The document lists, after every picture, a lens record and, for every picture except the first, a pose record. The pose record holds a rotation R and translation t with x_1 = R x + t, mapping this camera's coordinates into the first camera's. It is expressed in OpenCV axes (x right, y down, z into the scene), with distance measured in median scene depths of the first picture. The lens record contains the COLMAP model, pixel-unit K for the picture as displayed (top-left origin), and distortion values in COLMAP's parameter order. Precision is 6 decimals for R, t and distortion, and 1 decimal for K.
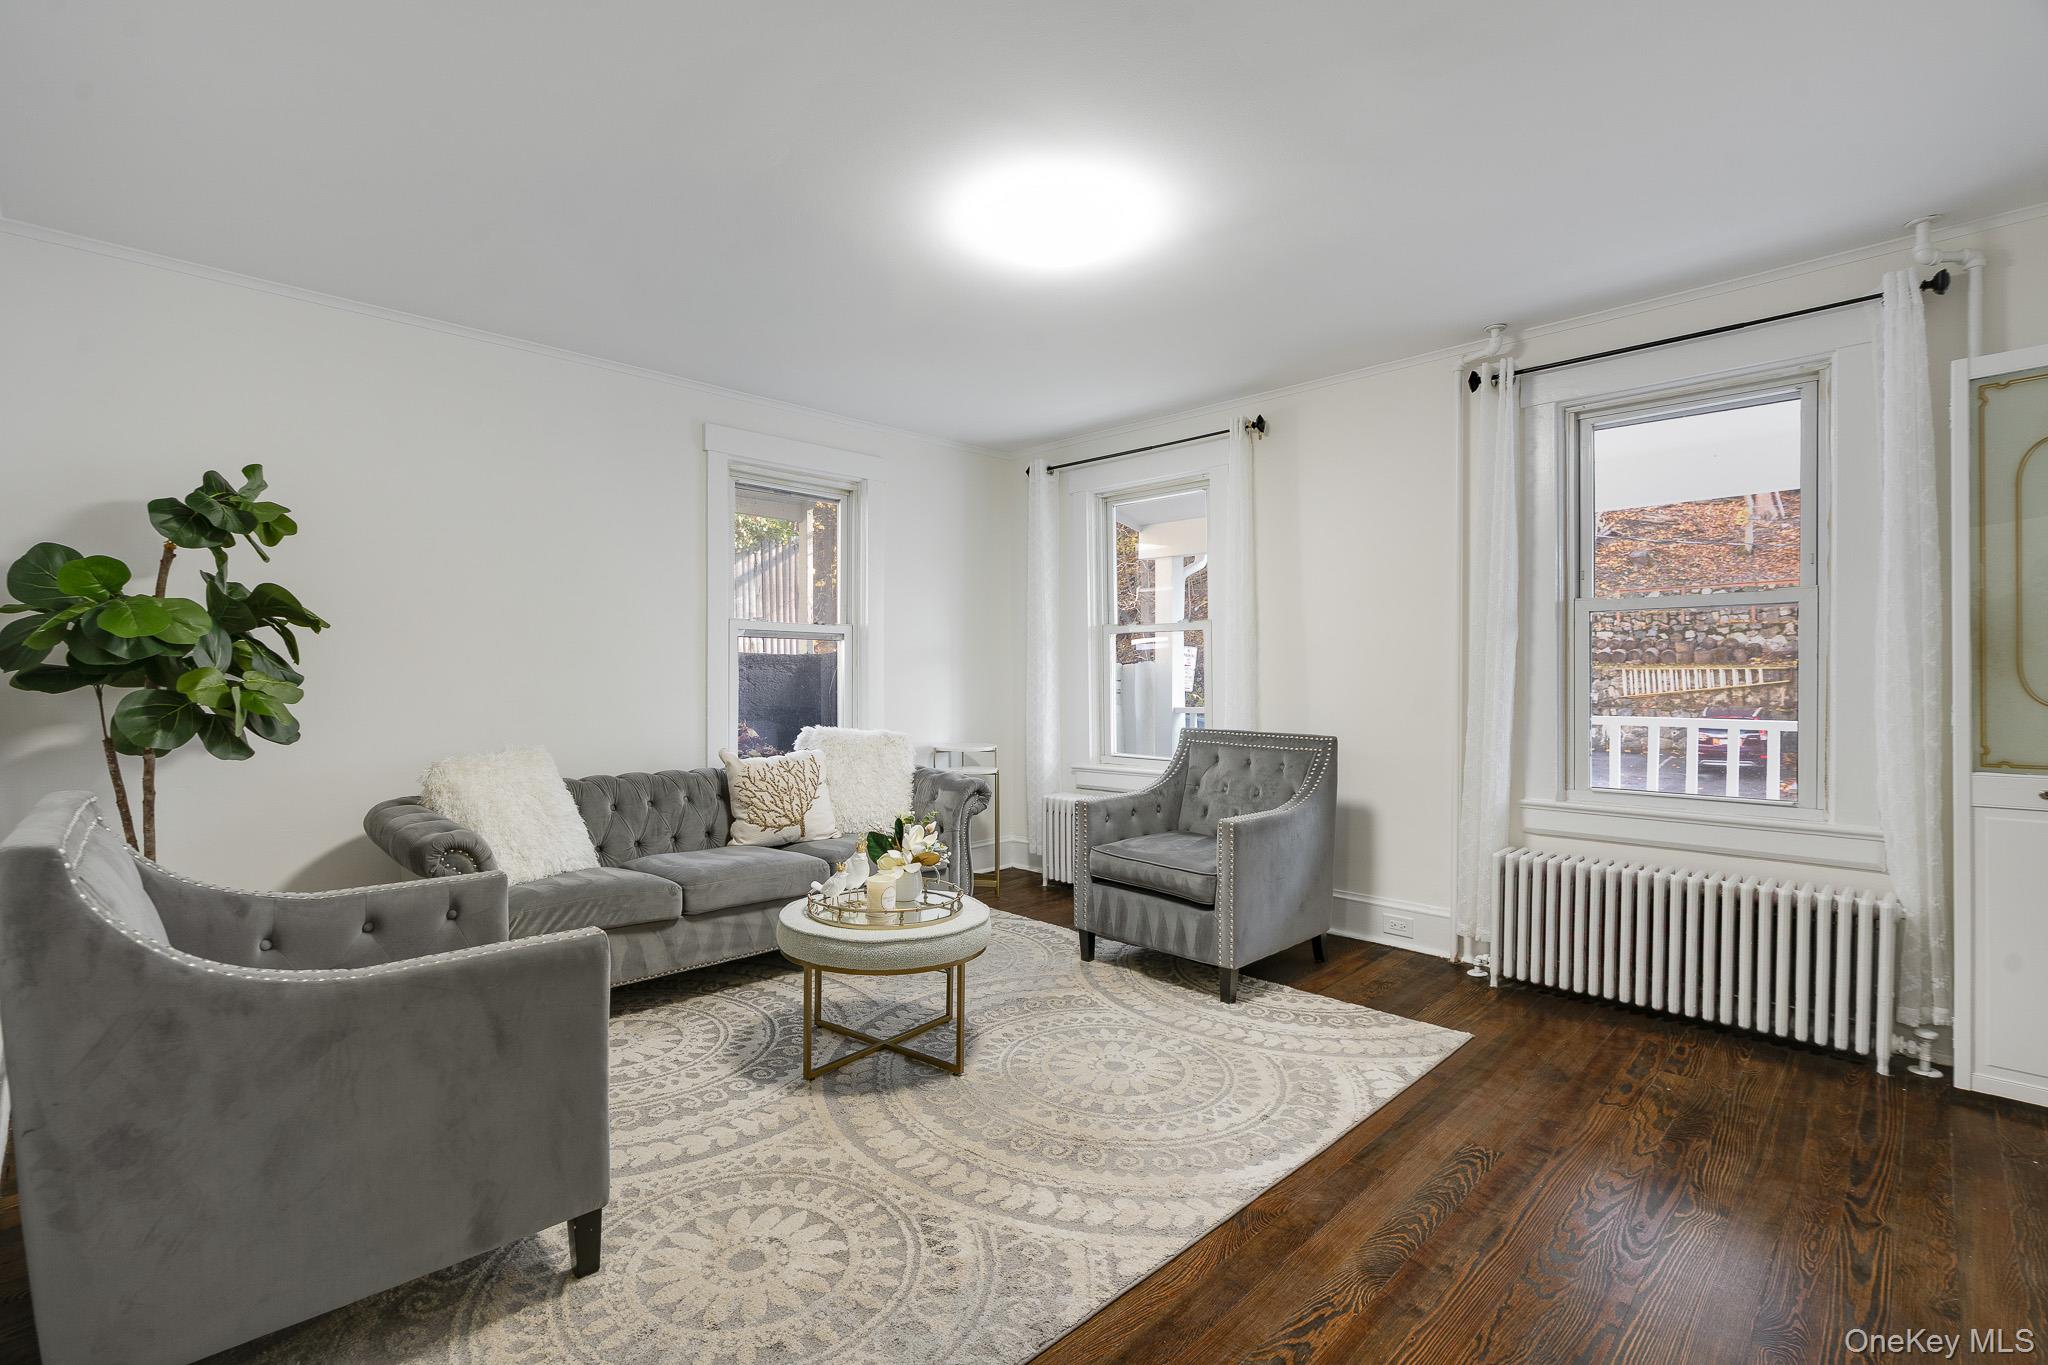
lens RADIAL K [[930.7, 0, 1003.6], [0, 930.7, 681.1], [0, 0, 1]] dist [-0.009818, 0.000586]
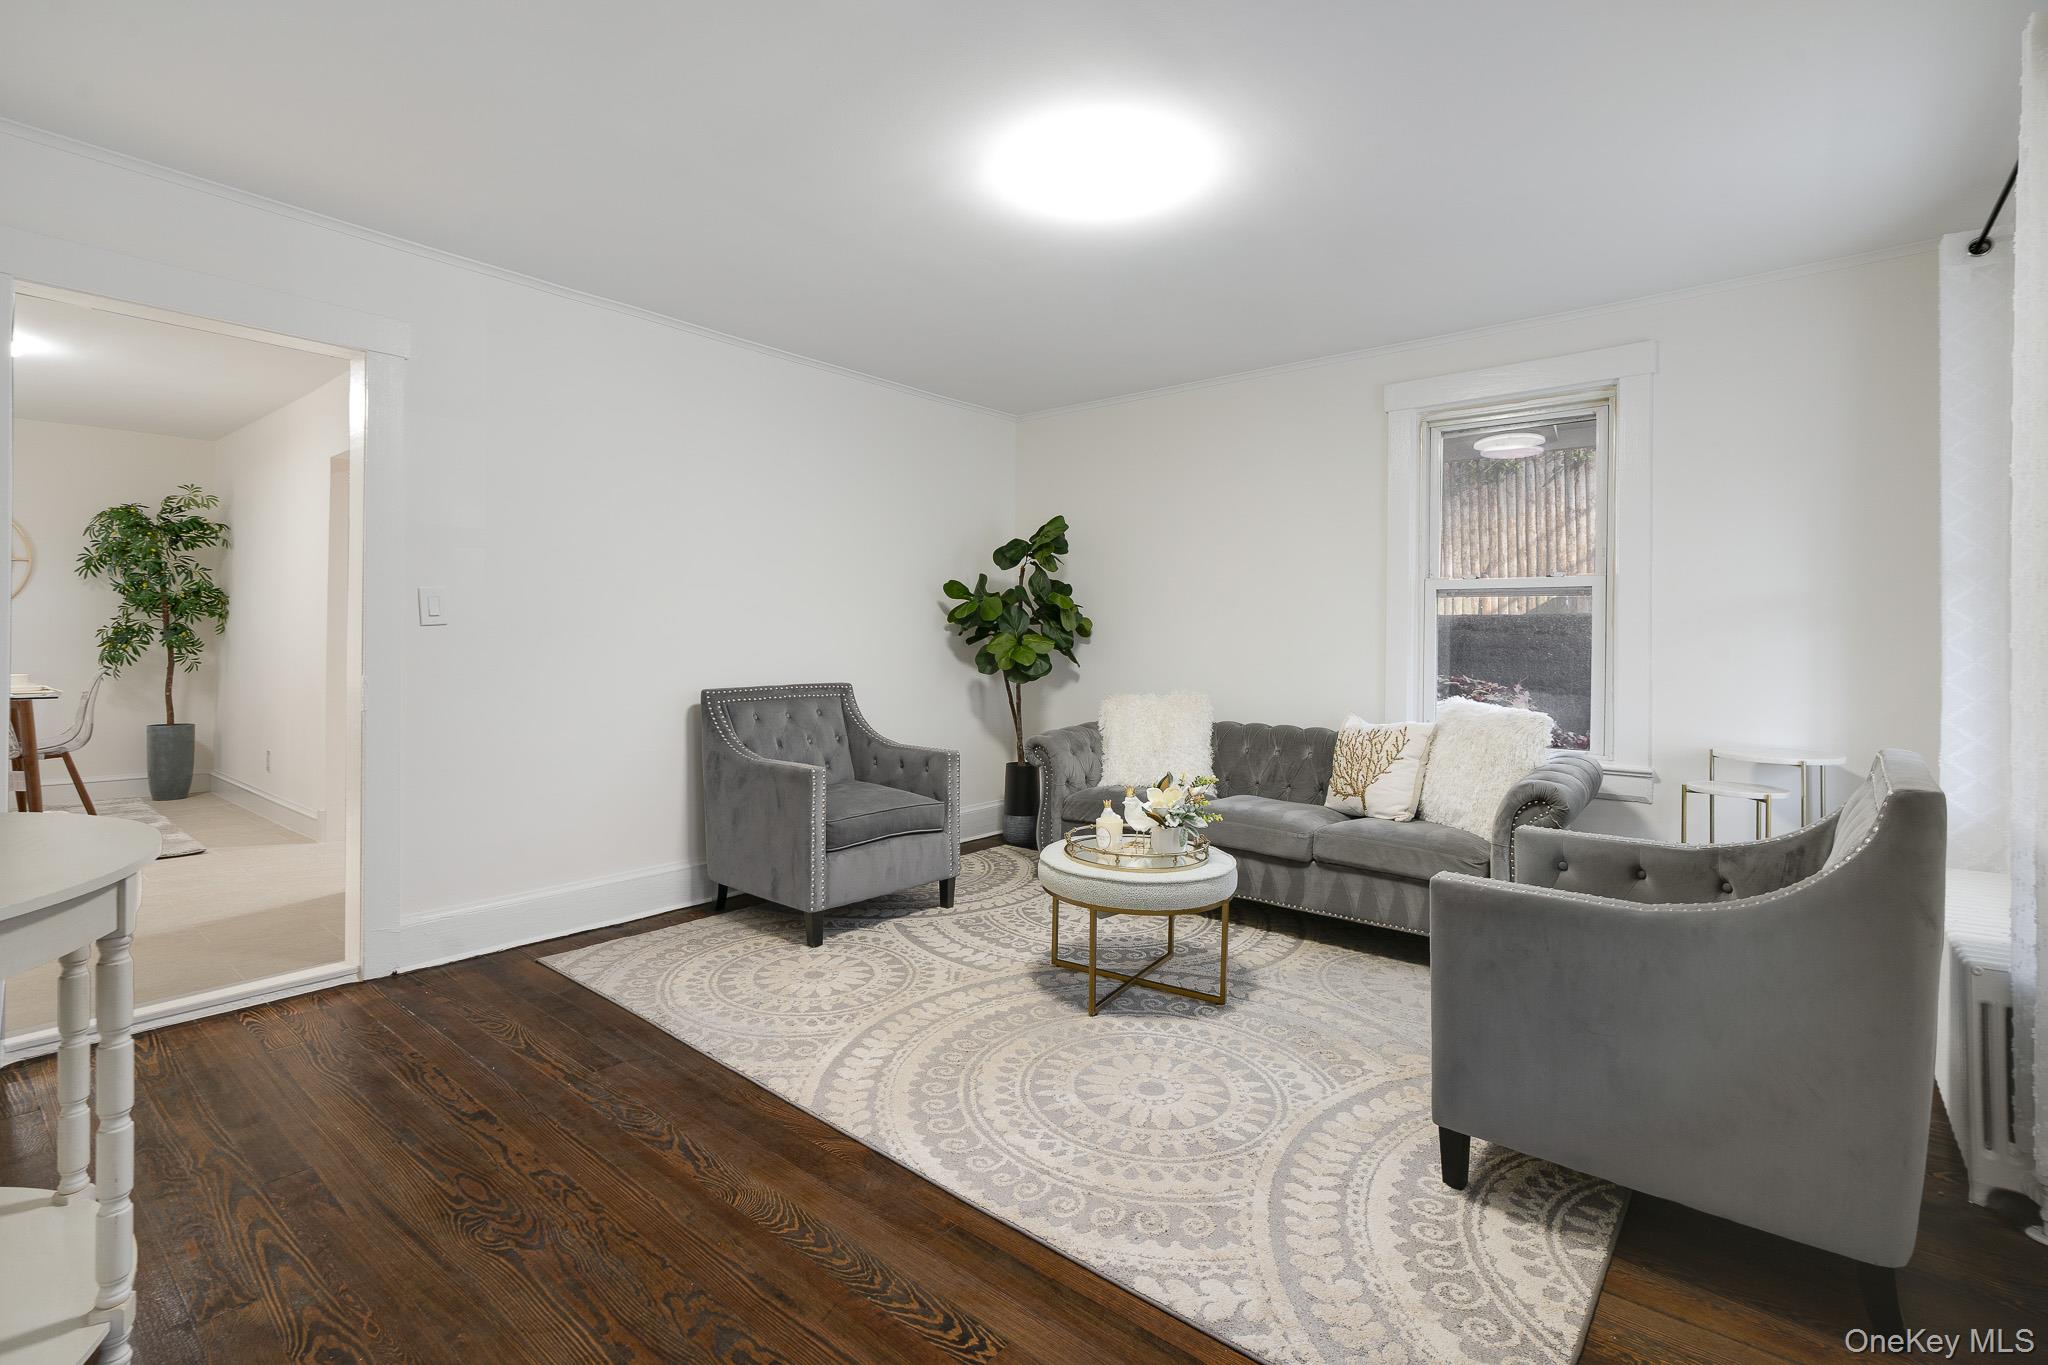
lens RADIAL K [[948.4, 0, 1010.5], [0, 948.4, 627.8], [0, 0, 1]] dist [-0.000652, 0.000569]
pose [[0.086901, -0.010583, -0.996161, 1.013098], [-0.013172, 0.999844, -0.011771, -0.000622], [0.996130, 0.014144, 0.086748, 0.805528]]
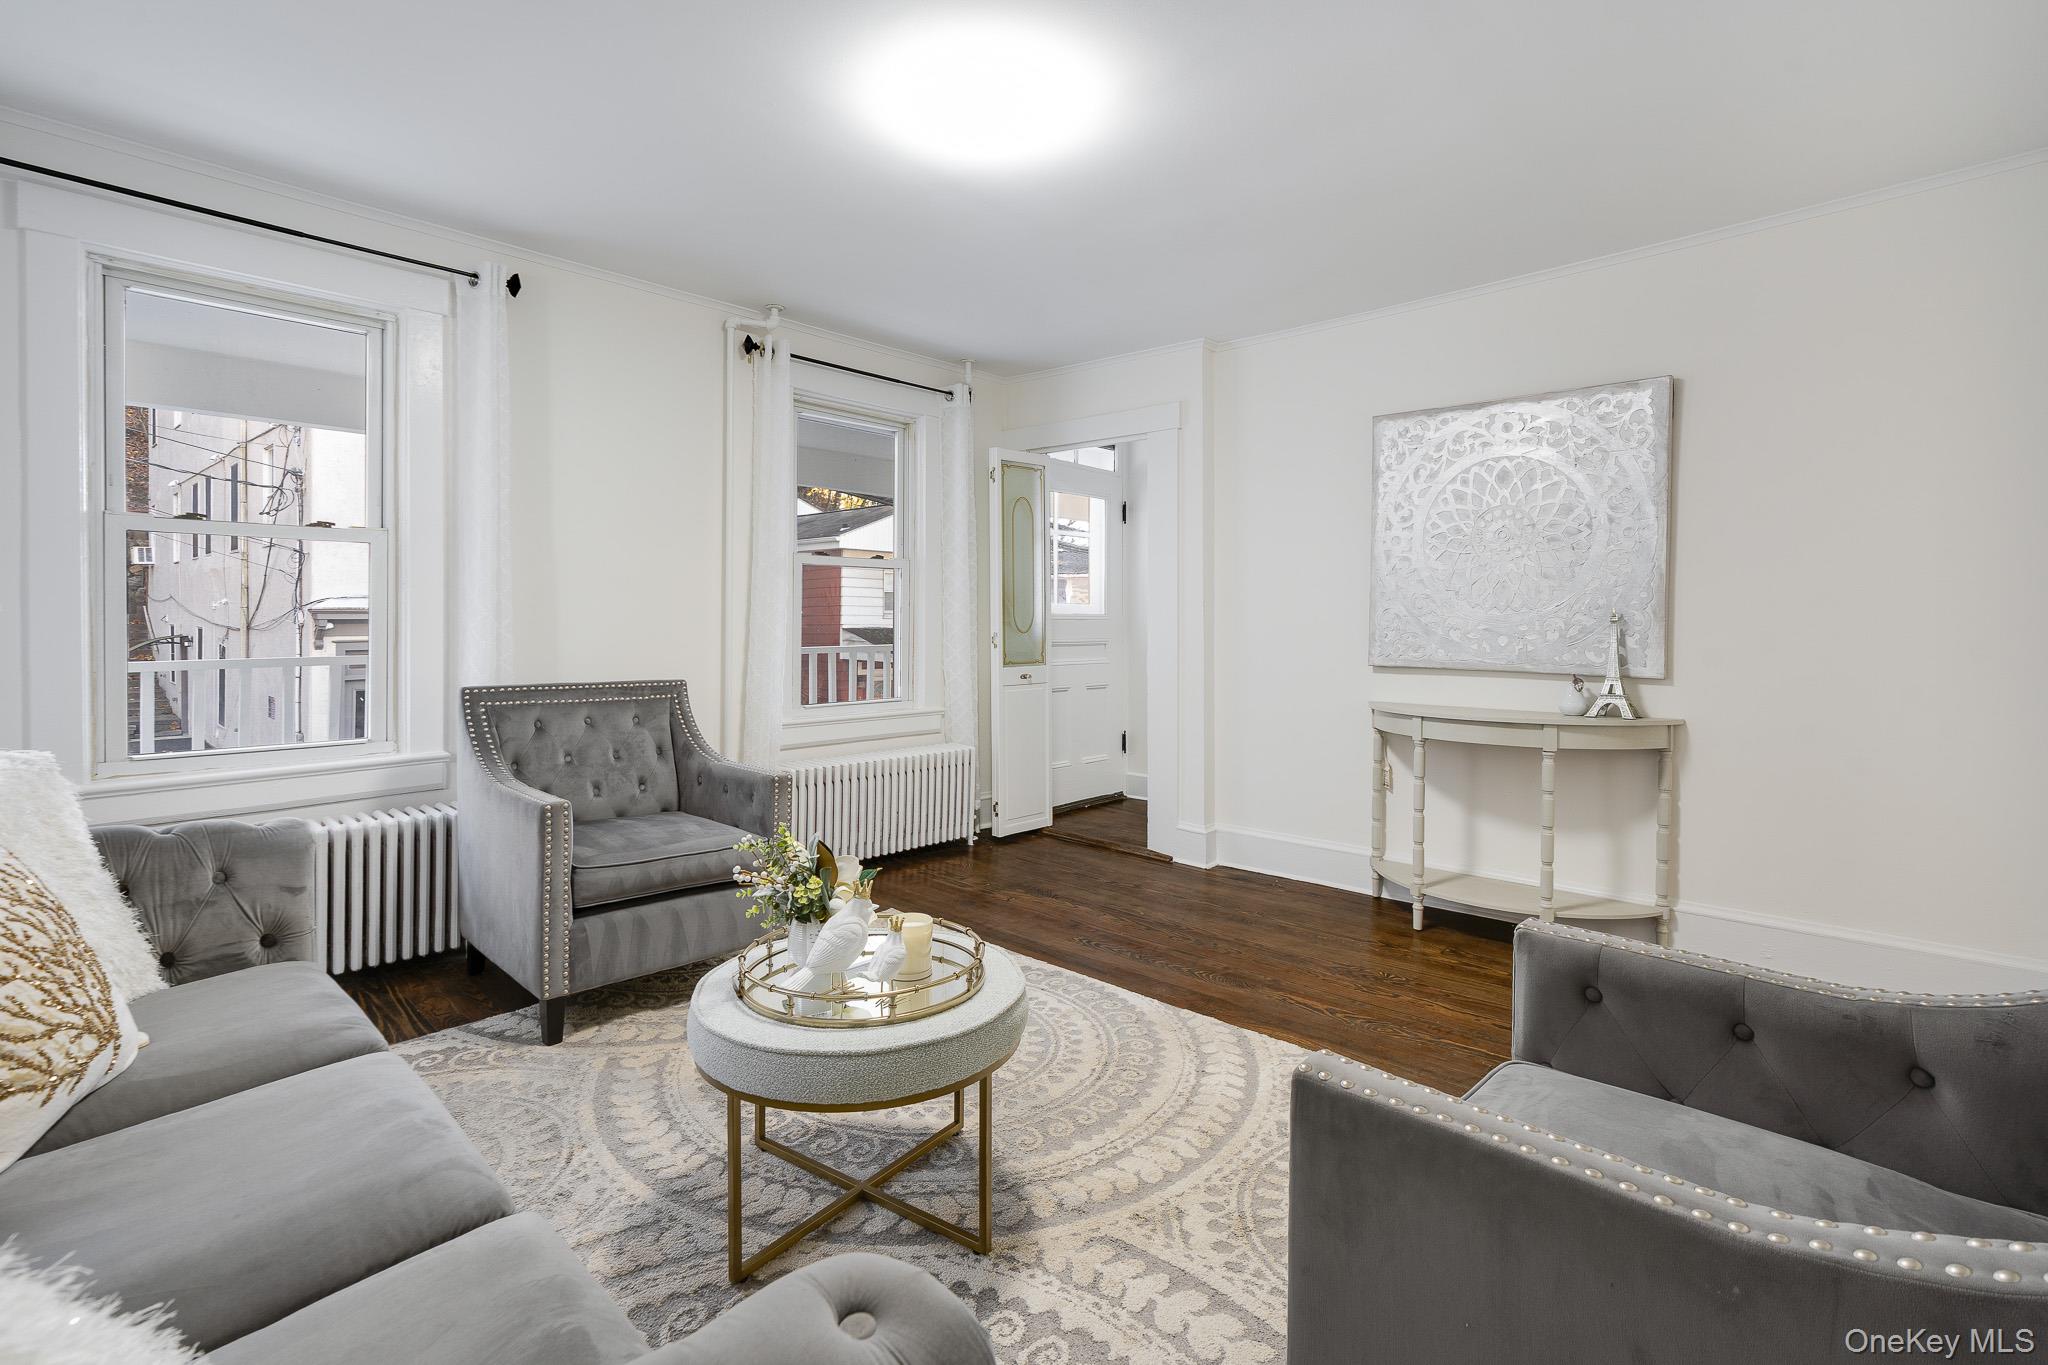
lens RADIAL K [[948.4, 0, 1010.5], [0, 948.4, 627.8], [0, 0, 1]] dist [-0.000652, 0.000569]
pose [[-0.030259, -0.010369, 0.999488, -0.830652], [0.000165, 0.999946, 0.010378, -0.002483], [-0.999542, 0.000479, -0.030256, 0.976509]]
